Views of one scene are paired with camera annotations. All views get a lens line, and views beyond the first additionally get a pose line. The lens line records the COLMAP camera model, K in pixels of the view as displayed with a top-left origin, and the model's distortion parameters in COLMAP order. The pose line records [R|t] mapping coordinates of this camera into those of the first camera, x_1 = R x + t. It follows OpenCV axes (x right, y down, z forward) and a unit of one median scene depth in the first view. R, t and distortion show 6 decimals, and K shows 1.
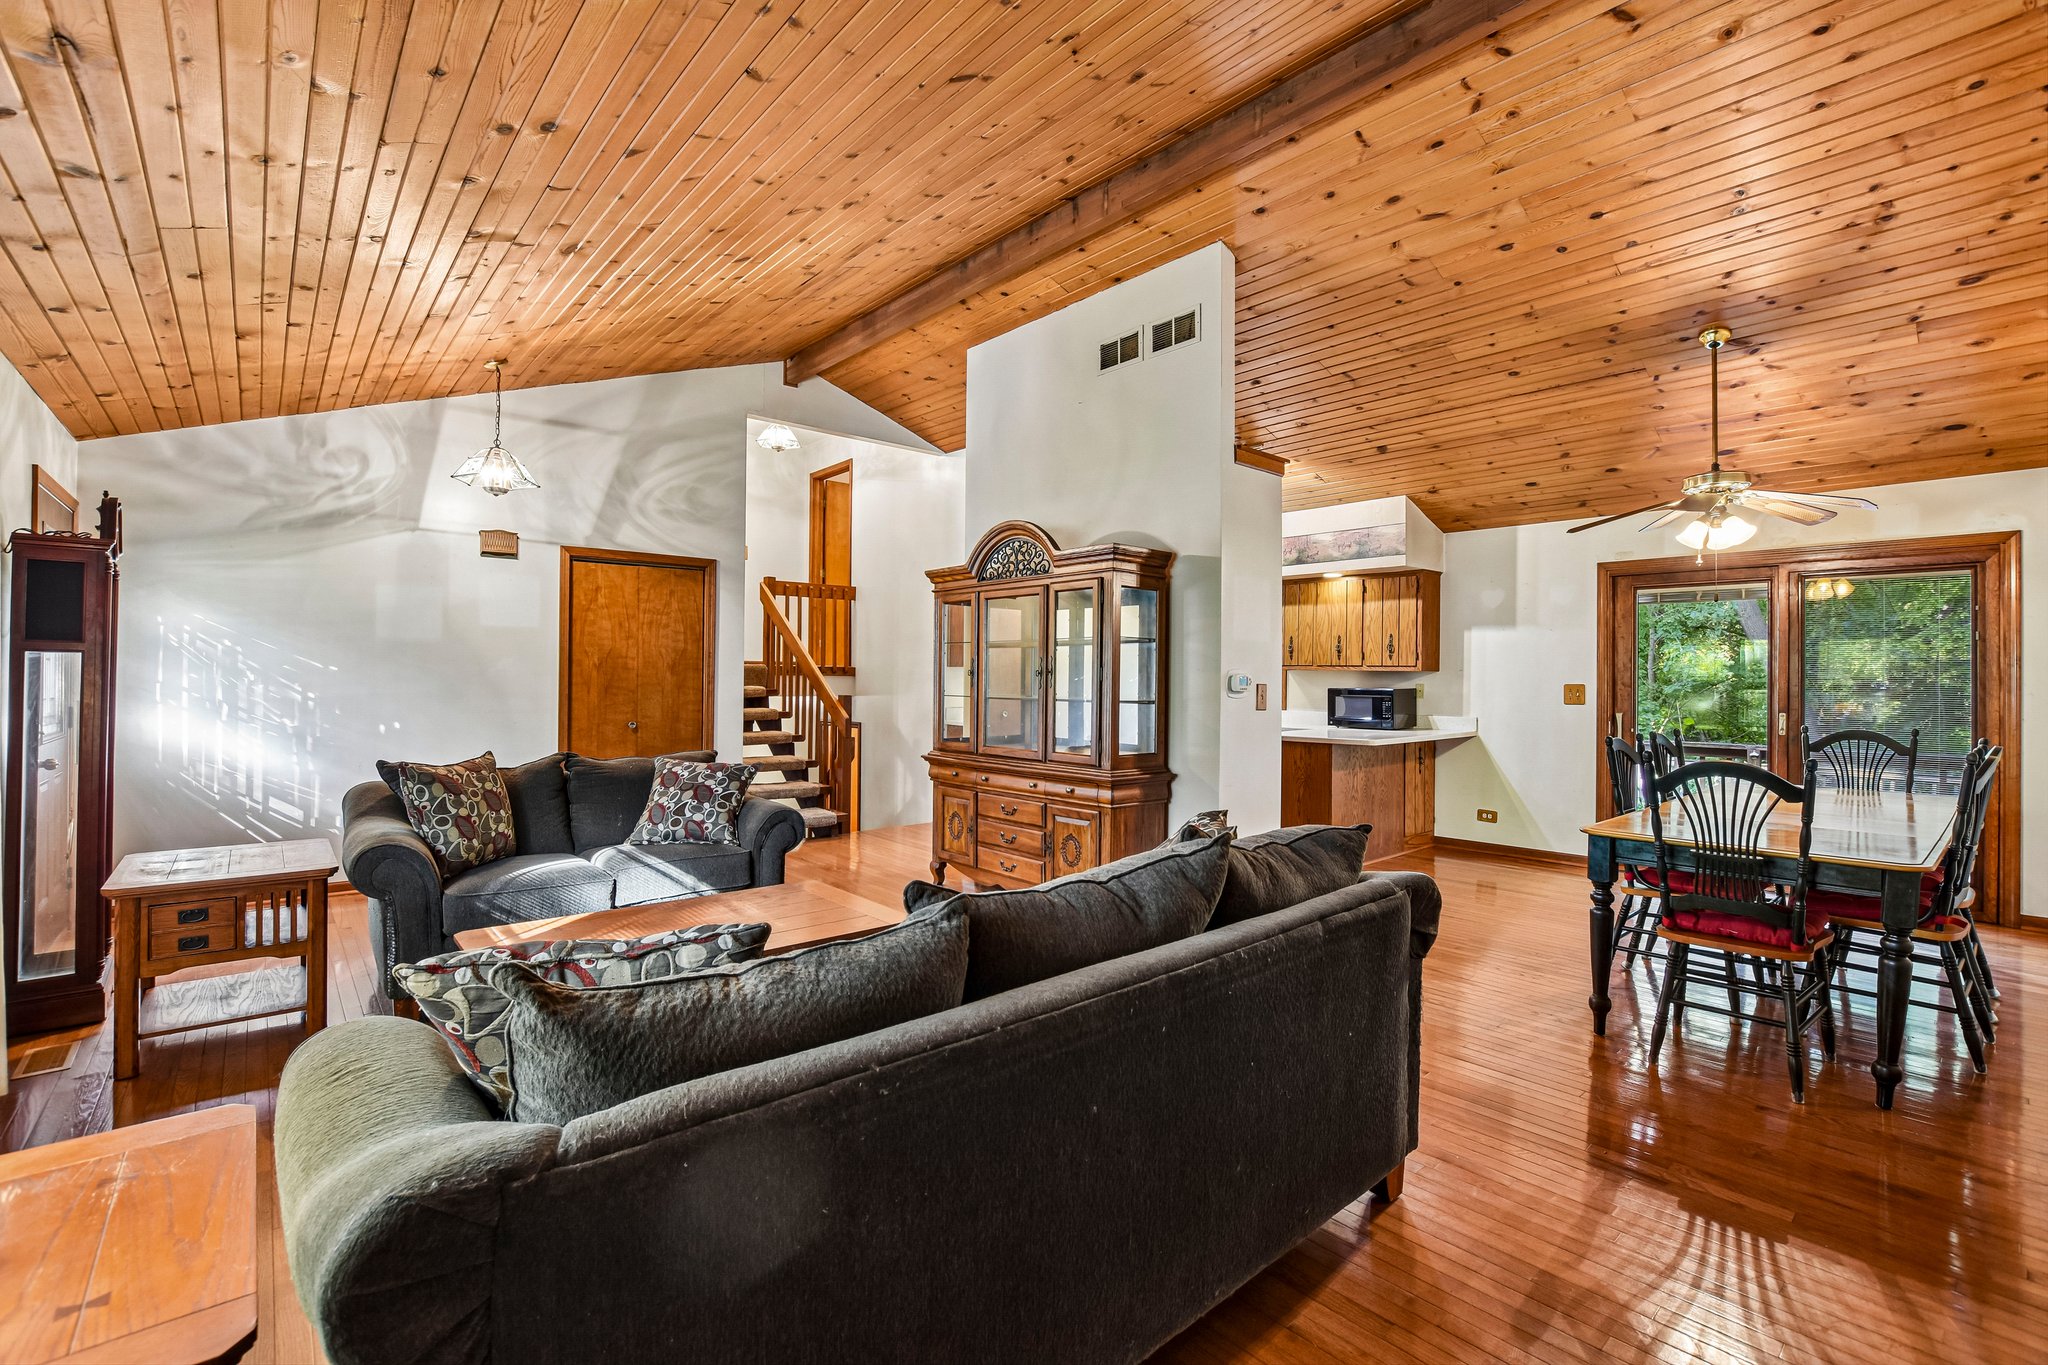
lens RADIAL K [[918.8, 0, 1026.4], [0, 918.8, 664.5], [0, 0, 1]] dist [-0.035704, 0.007018]
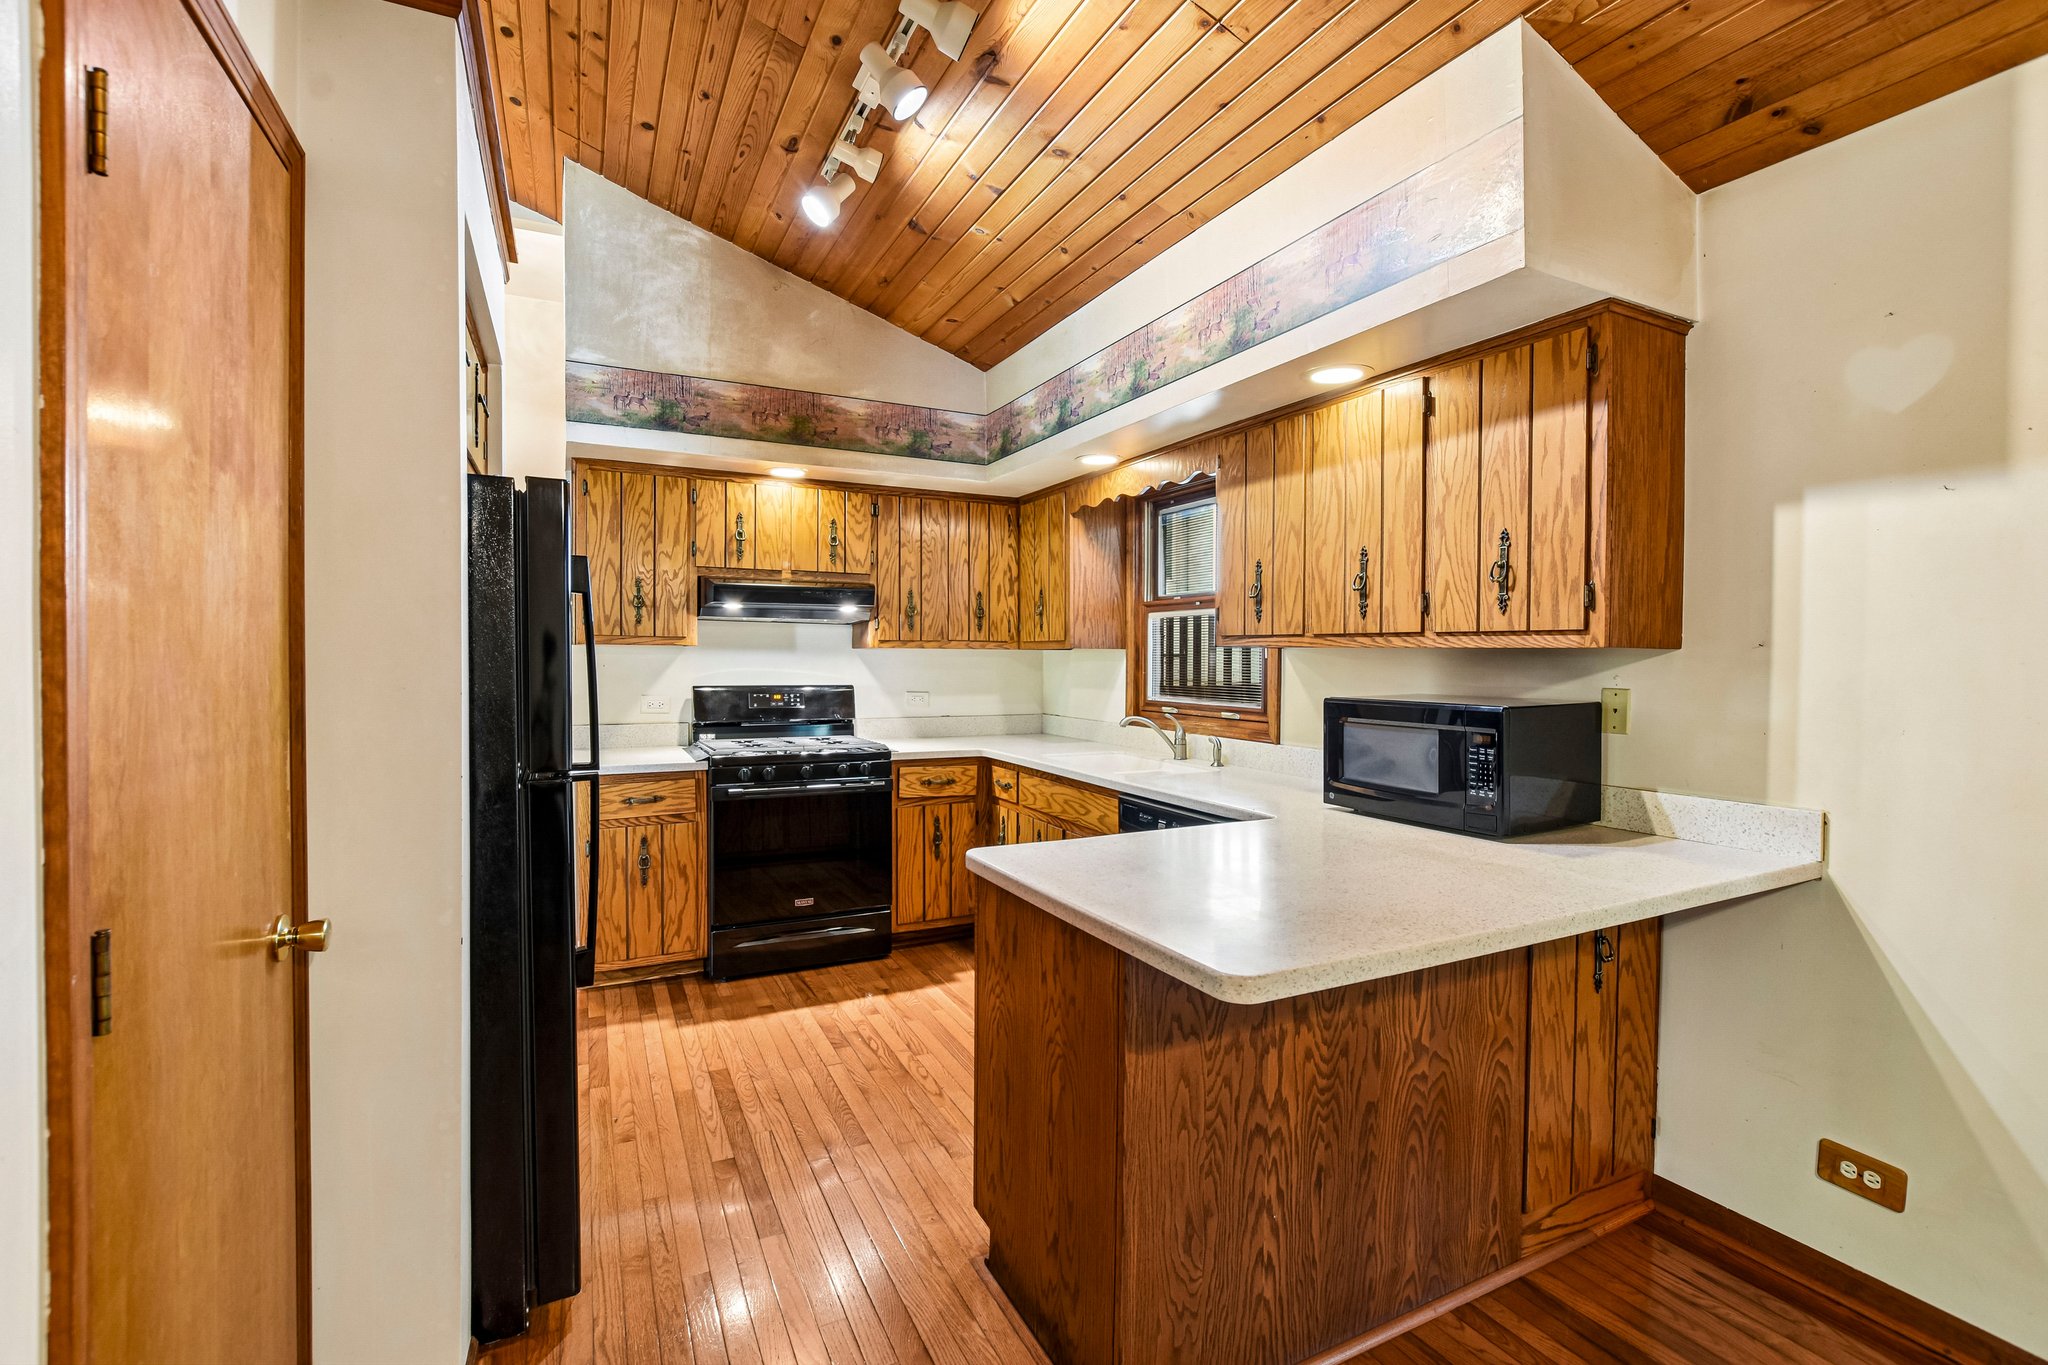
lens RADIAL K [[903.4, 0, 1007.6], [0, 903.4, 669.5], [0, 0, 1]] dist [-0.037122, 0.004927]
pose [[0.963375, -0.001474, -0.268154, 0.324538], [0.008171, 0.999682, 0.023861, 0.005758], [0.268034, -0.025178, 0.963080, 0.673628]]
